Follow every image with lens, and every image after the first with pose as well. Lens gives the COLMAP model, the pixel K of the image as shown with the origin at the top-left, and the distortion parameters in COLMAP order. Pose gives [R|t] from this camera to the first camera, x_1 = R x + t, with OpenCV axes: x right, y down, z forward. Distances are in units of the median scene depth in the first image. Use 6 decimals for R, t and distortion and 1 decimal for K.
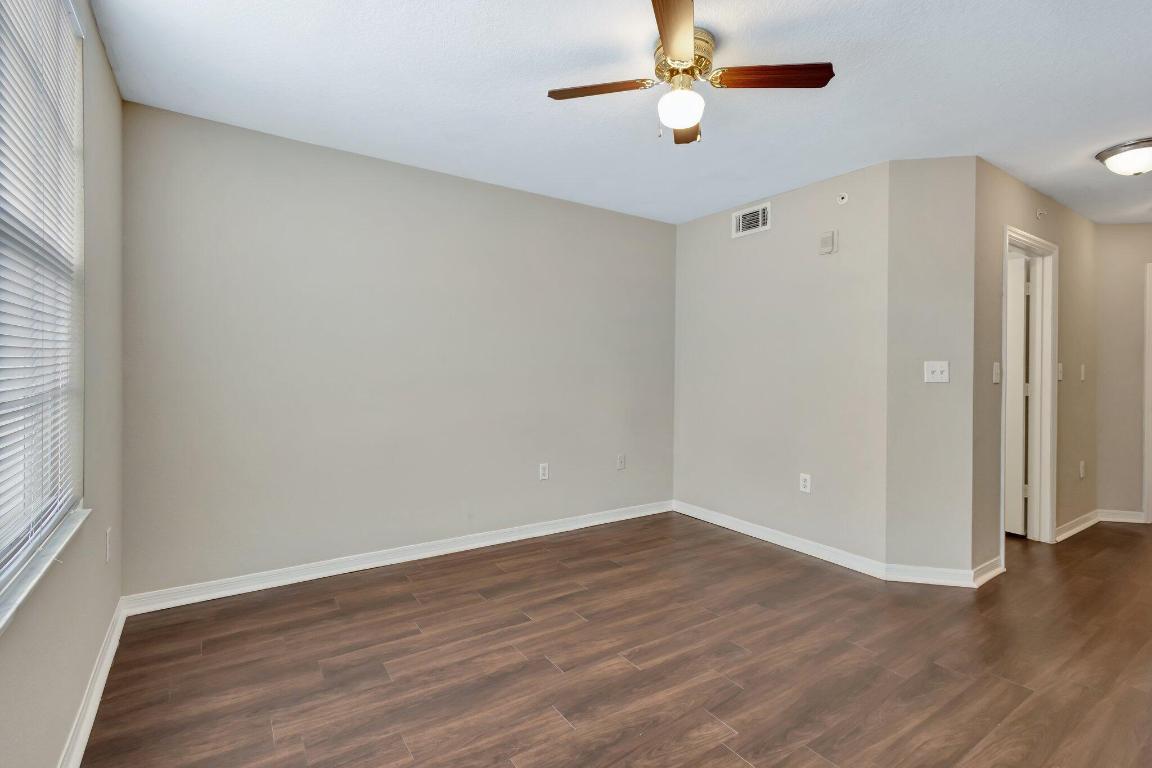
lens RADIAL K [[531.4, 0, 577.4], [0, 531.4, 370.8], [0, 0, 1]] dist [0.005404, -0.000164]
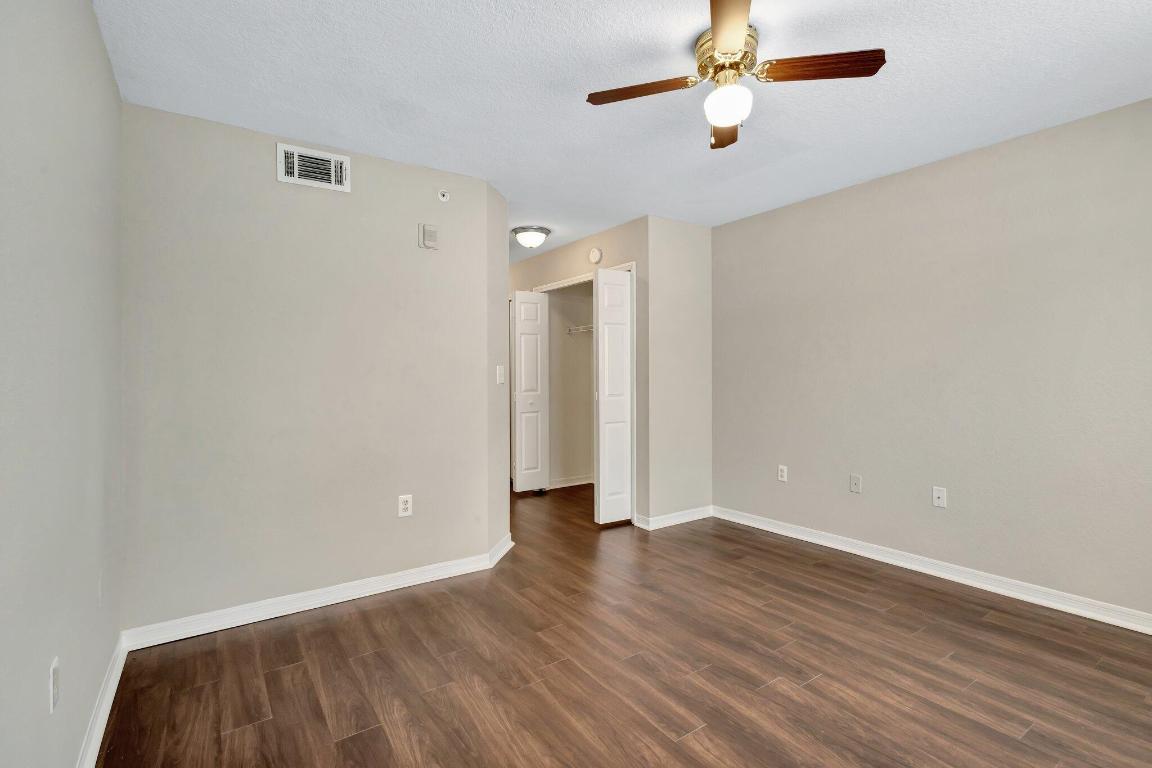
lens RADIAL K [[531.4, 0, 577.4], [0, 531.4, 370.8], [0, 0, 1]] dist [0.005404, -0.000164]
pose [[-0.008753, -0.000640, 0.999961, -0.567180], [0.014750, 0.999891, 0.000769, -0.006042], [-0.999853, 0.014756, -0.008743, 0.934915]]
